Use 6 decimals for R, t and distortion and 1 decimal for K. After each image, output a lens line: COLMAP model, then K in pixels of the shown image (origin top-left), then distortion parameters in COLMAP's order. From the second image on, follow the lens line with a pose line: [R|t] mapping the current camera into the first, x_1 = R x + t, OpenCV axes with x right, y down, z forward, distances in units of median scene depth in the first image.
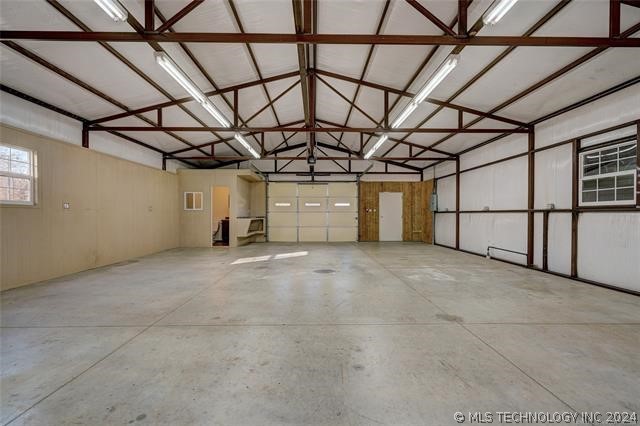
lens RADIAL K [[290.4, 0, 318.3], [0, 290.4, 219.0], [0, 0, 1]] dist [-0.000349, 0.001079]
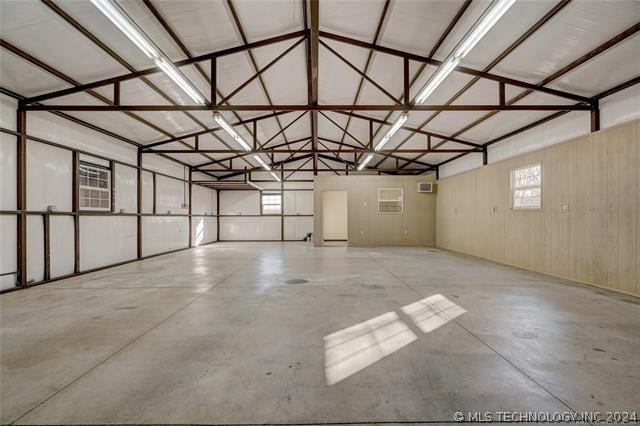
lens RADIAL K [[290.4, 0, 313.3], [0, 290.4, 210.6], [0, 0, 1]] dist [-0.000349, 0.001079]
pose [[0.999667, -0.005940, -0.025119, 0.000658], [0.004942, 0.999203, -0.039605, -0.001046], [0.025334, 0.039467, 0.998900, 0.205322]]
